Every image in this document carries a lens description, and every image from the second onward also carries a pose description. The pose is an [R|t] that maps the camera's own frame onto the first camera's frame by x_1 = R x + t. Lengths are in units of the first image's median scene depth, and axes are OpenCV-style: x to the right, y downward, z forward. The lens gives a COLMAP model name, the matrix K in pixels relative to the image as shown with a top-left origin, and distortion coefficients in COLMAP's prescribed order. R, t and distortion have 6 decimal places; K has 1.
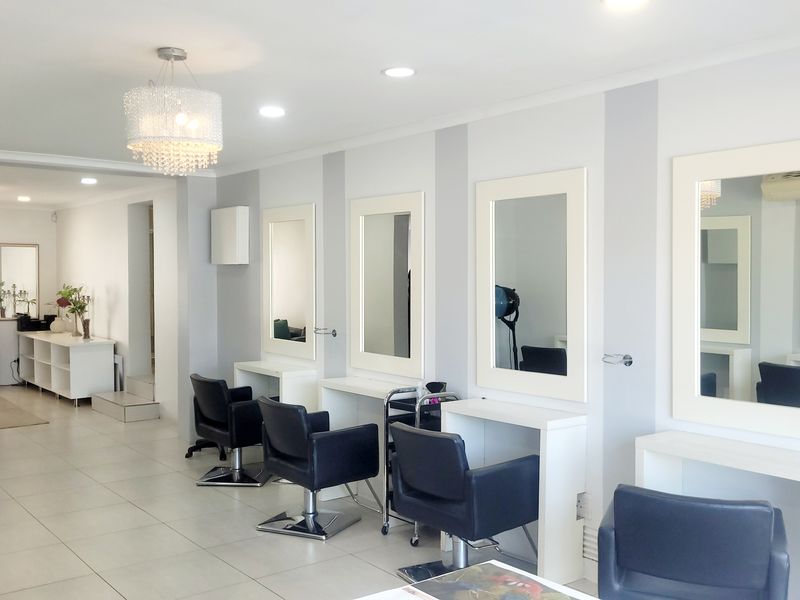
lens RADIAL K [[810.5, 0, 399.3], [0, 810.5, 296.6], [0, 0, 1]] dist [0.045879, -0.018733]
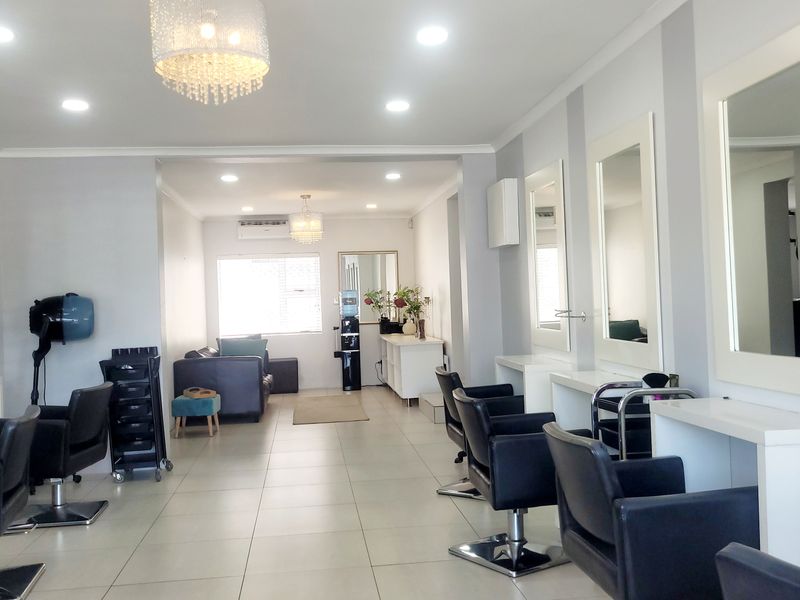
lens RADIAL K [[806.7, 0, 399.8], [0, 806.7, 284.4], [0, 0, 1]] dist [-0.005686, 0.003161]
pose [[0.857149, -0.038753, -0.513608, 0.147622], [0.019622, 0.998899, -0.042623, 0.038146], [0.514694, 0.026456, 0.856965, 0.200965]]
